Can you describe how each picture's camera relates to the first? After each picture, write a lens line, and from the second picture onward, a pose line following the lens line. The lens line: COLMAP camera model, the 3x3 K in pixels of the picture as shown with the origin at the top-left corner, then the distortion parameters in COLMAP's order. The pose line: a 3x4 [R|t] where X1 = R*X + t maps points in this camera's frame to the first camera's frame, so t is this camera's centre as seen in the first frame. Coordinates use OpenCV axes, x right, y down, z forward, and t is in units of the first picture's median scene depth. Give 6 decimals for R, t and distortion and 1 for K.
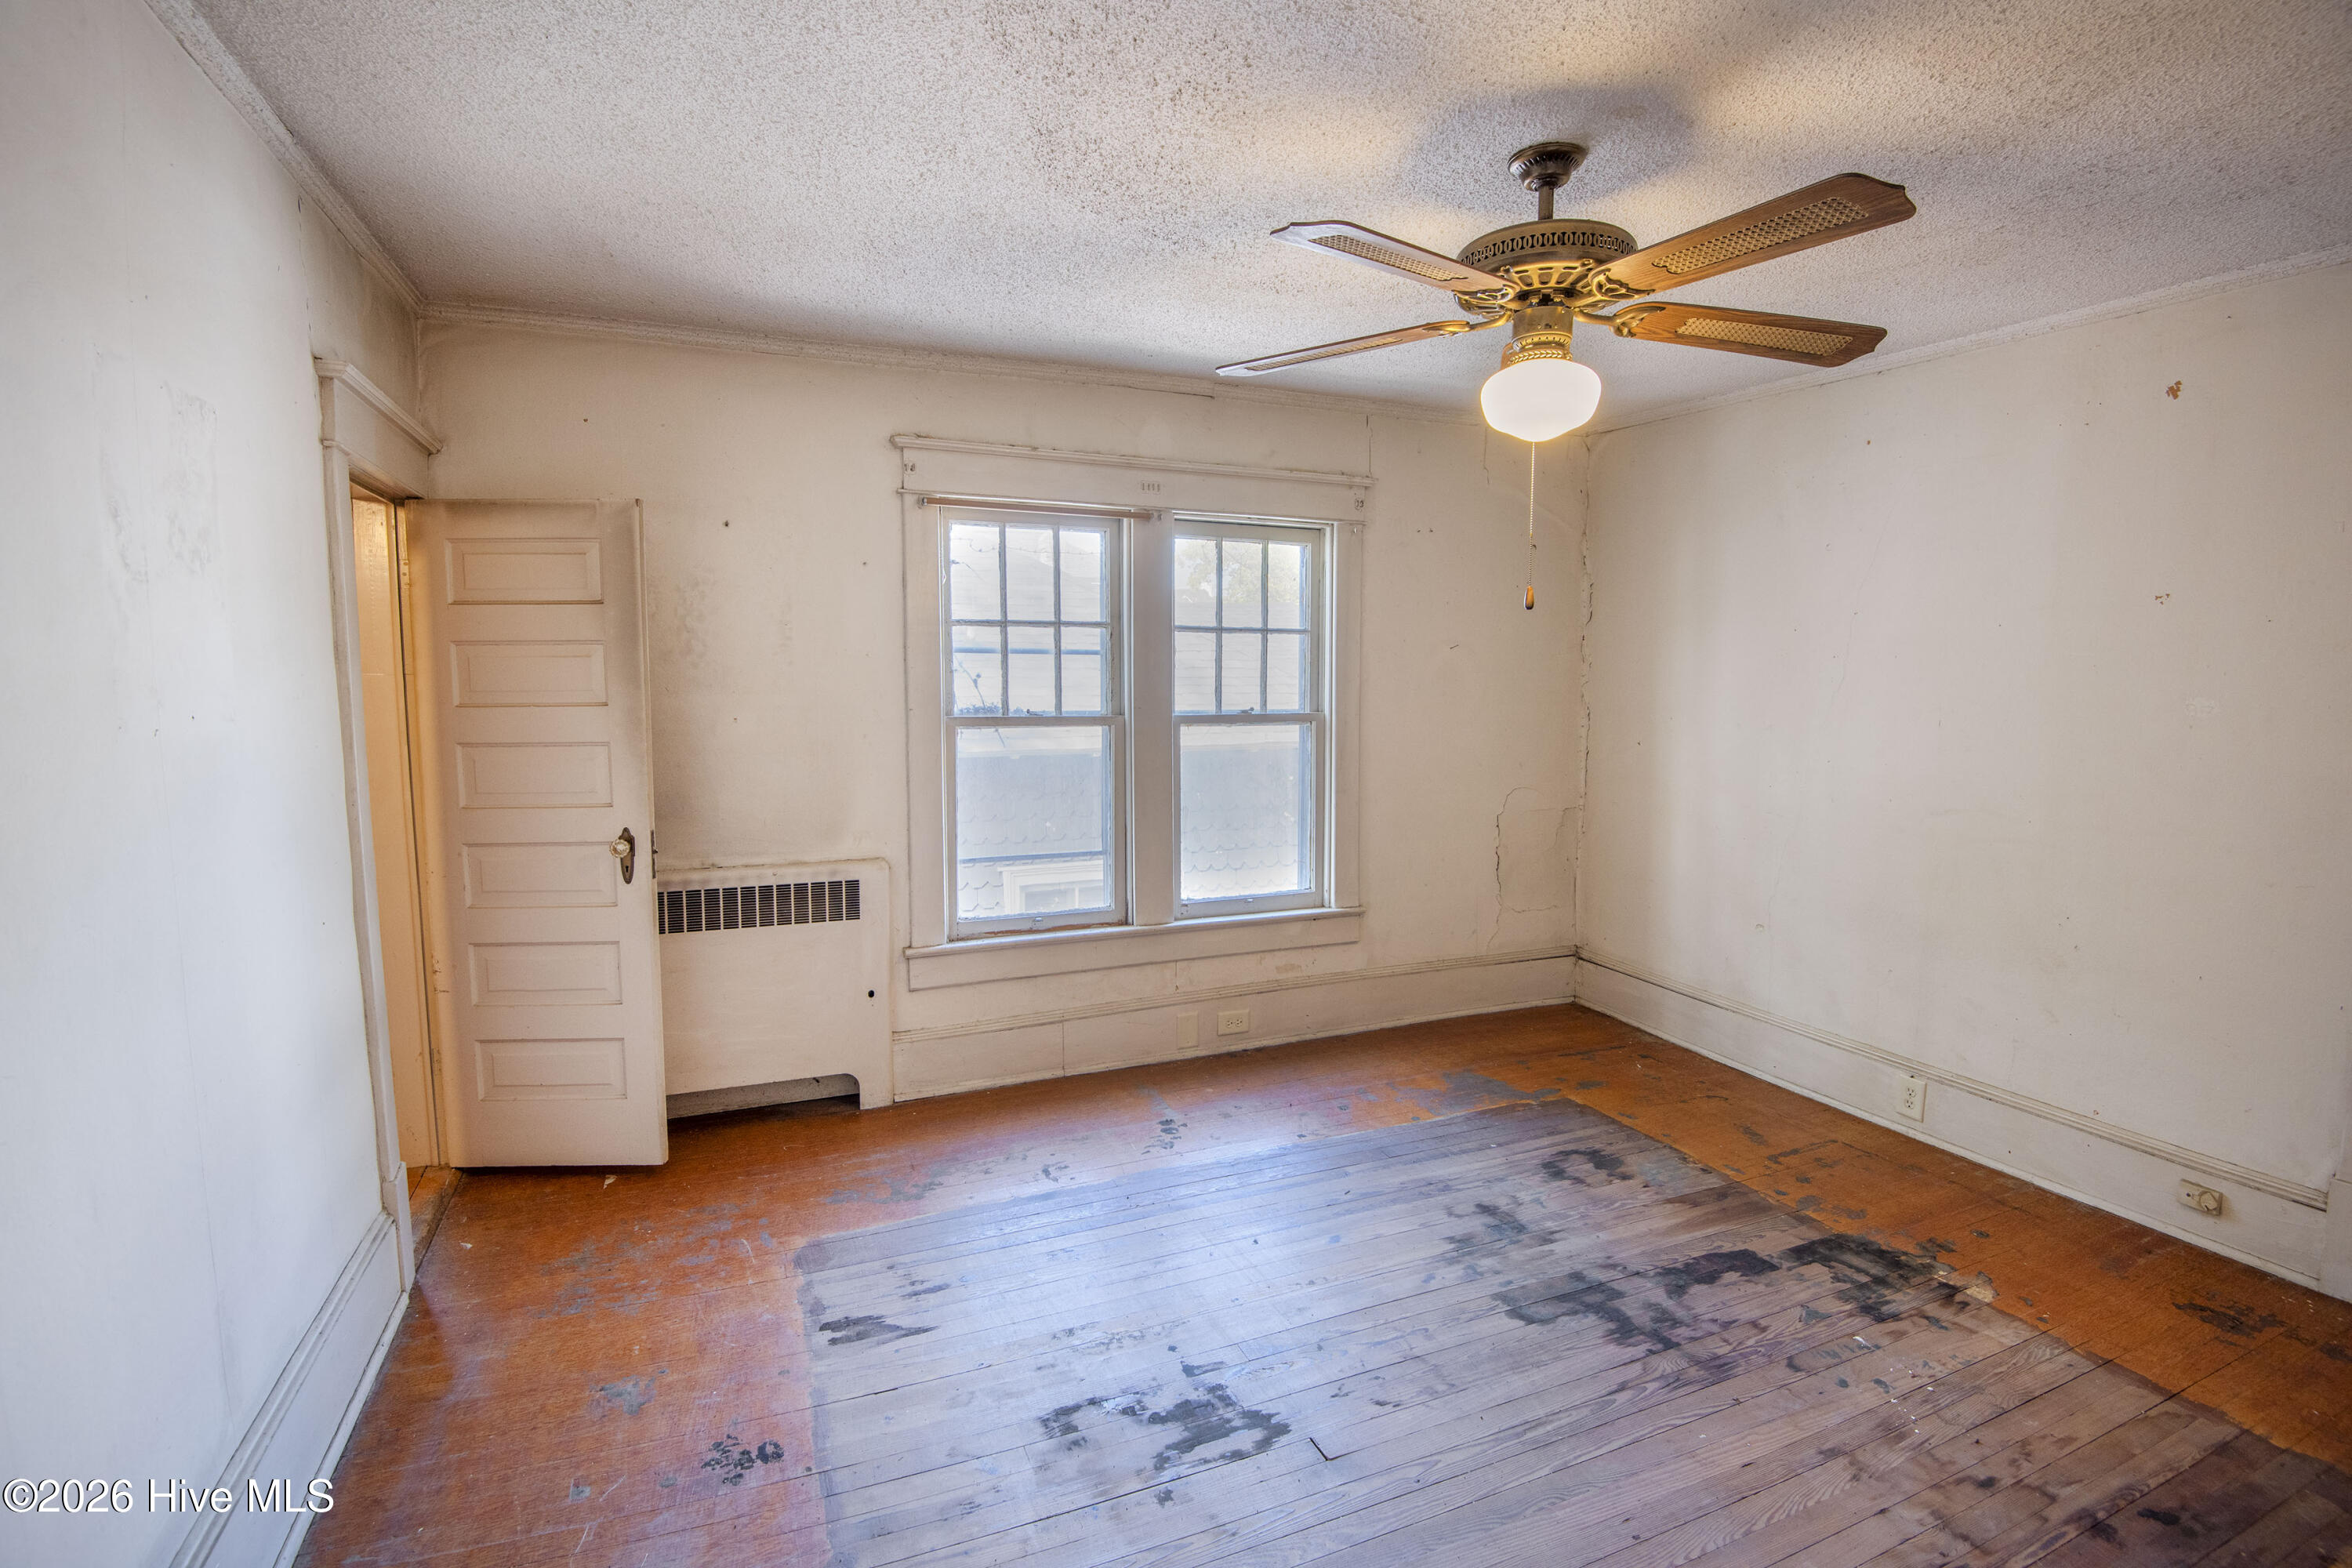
lens RADIAL K [[1121.0, 0, 1166.0], [0, 1121.0, 790.6], [0, 0, 1]] dist [-0.001449, -0.023011]
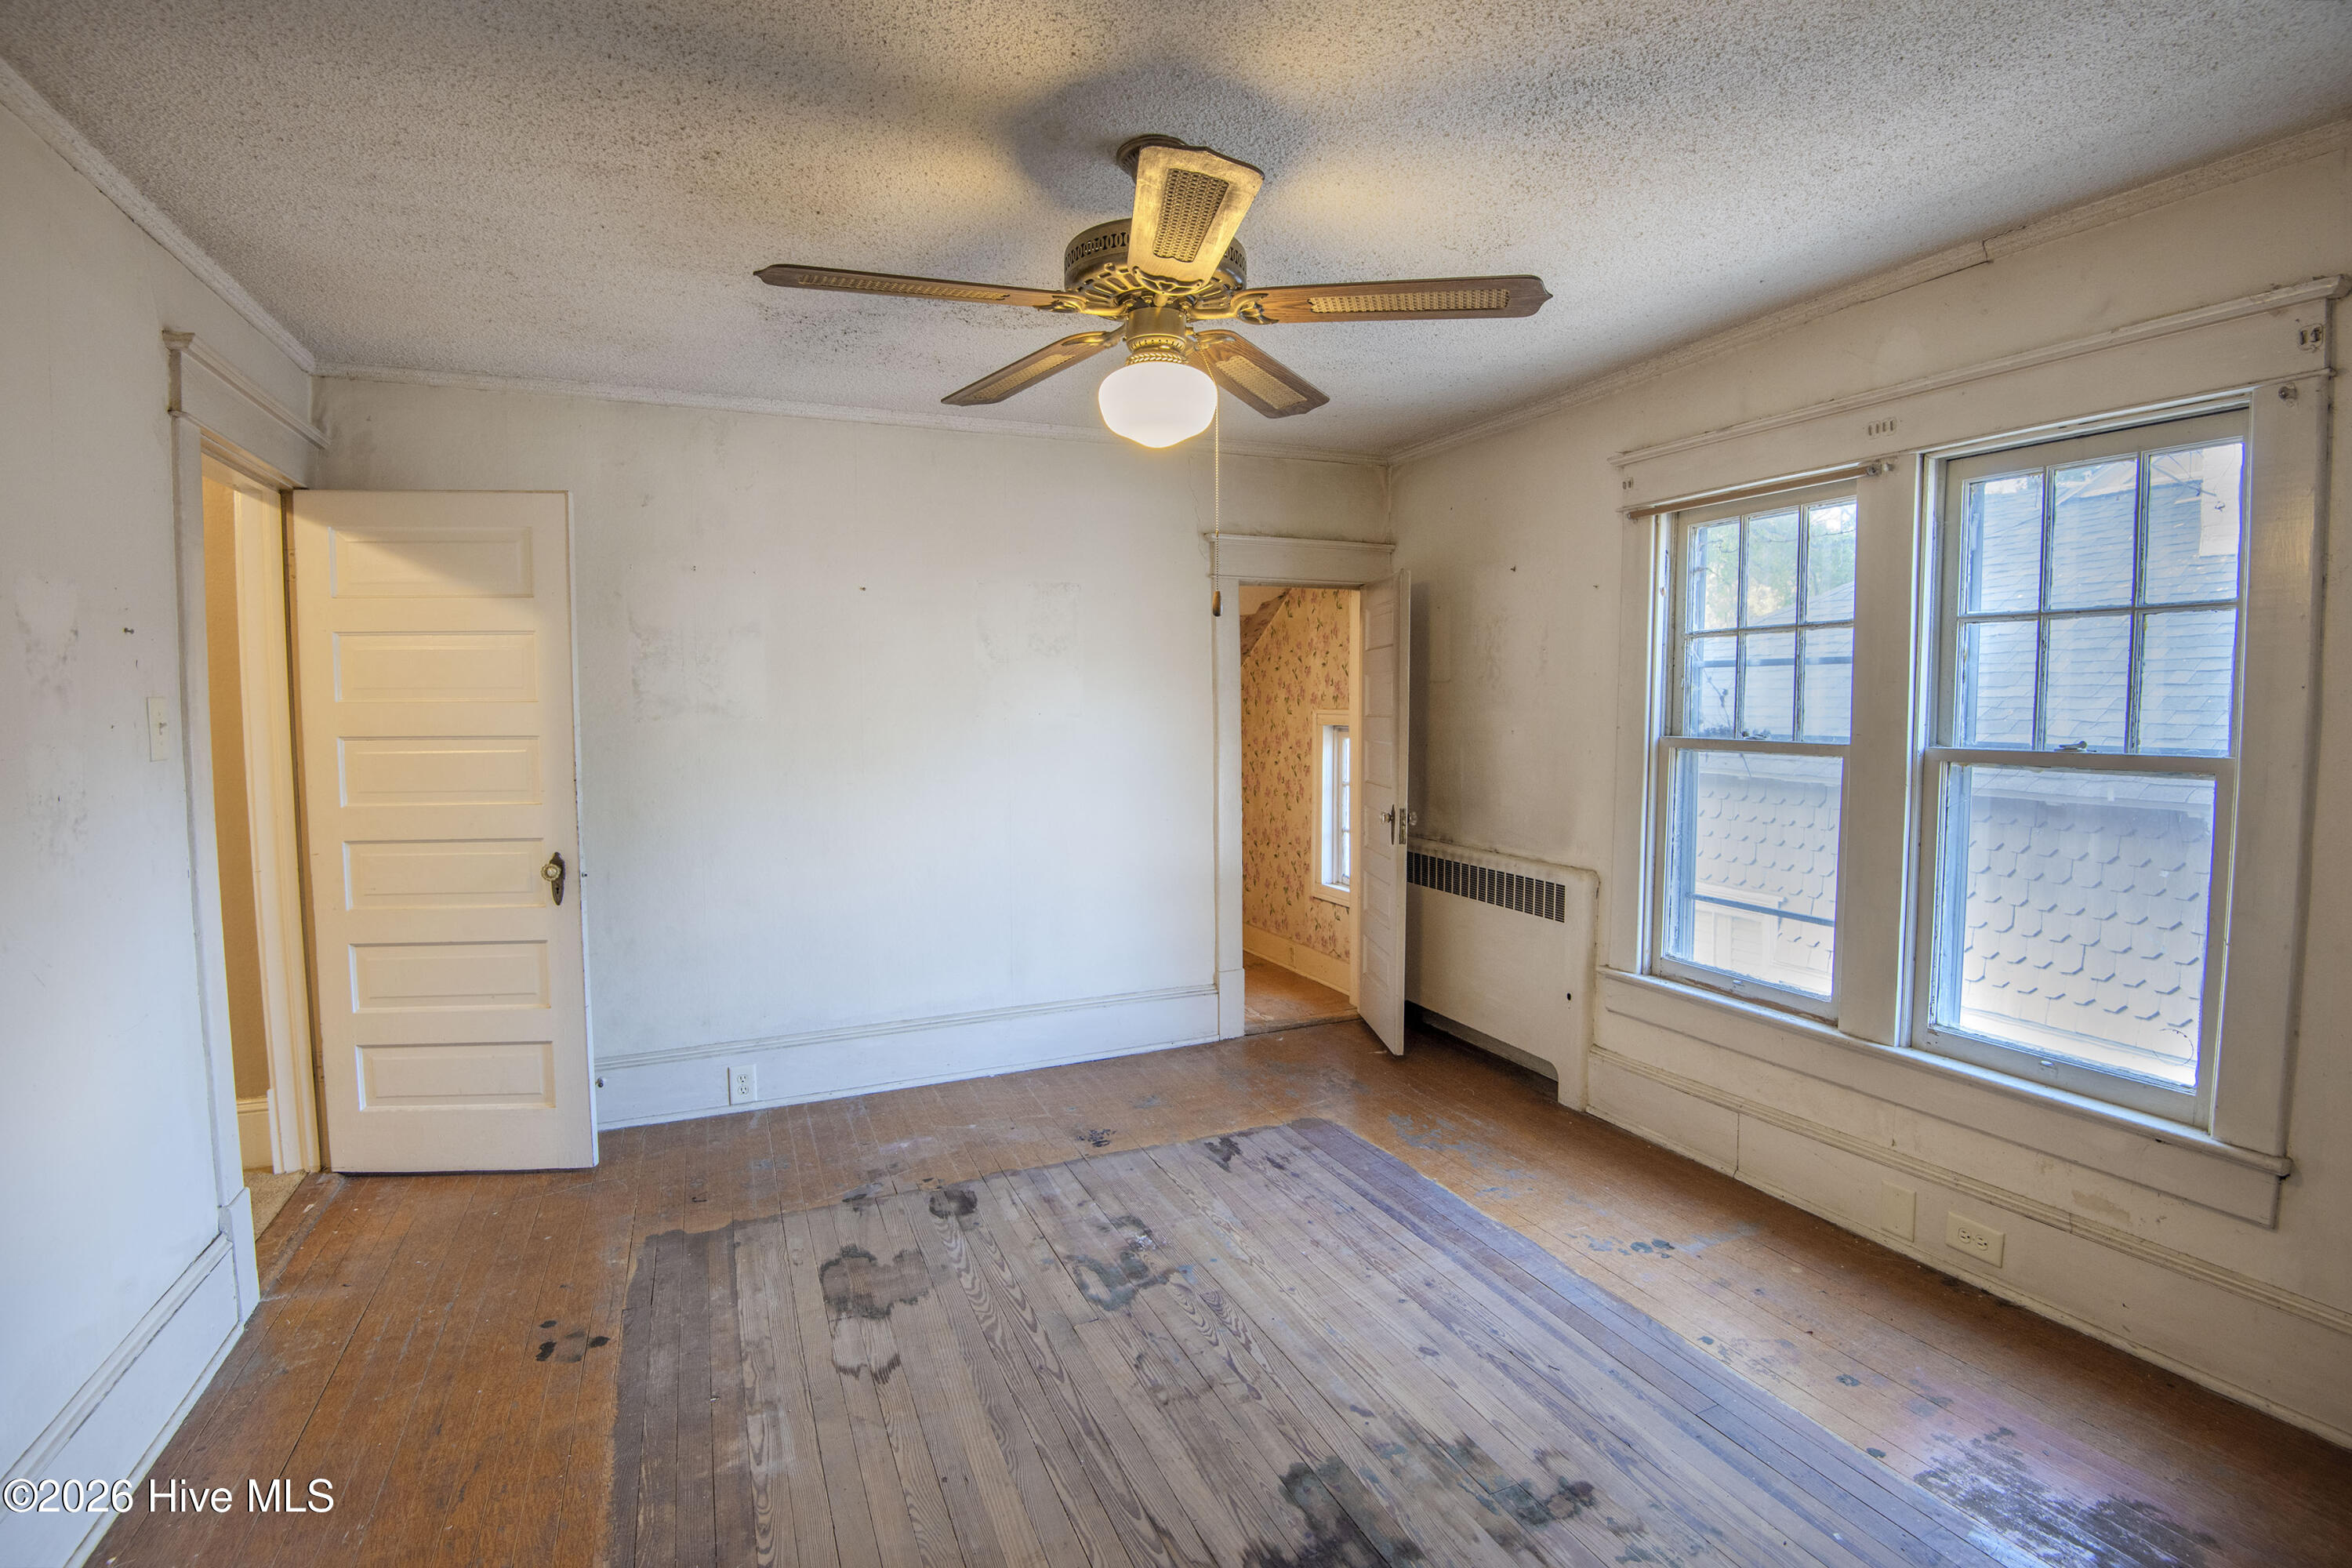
lens RADIAL K [[1121.0, 0, 1166.0], [0, 1121.0, 790.6], [0, 0, 1]] dist [-0.001449, -0.023011]
pose [[-0.013215, 0.076647, -0.996971, 0.788566], [-0.096527, 0.992303, 0.077568, -0.055906], [0.995243, 0.097260, -0.005715, 0.623088]]
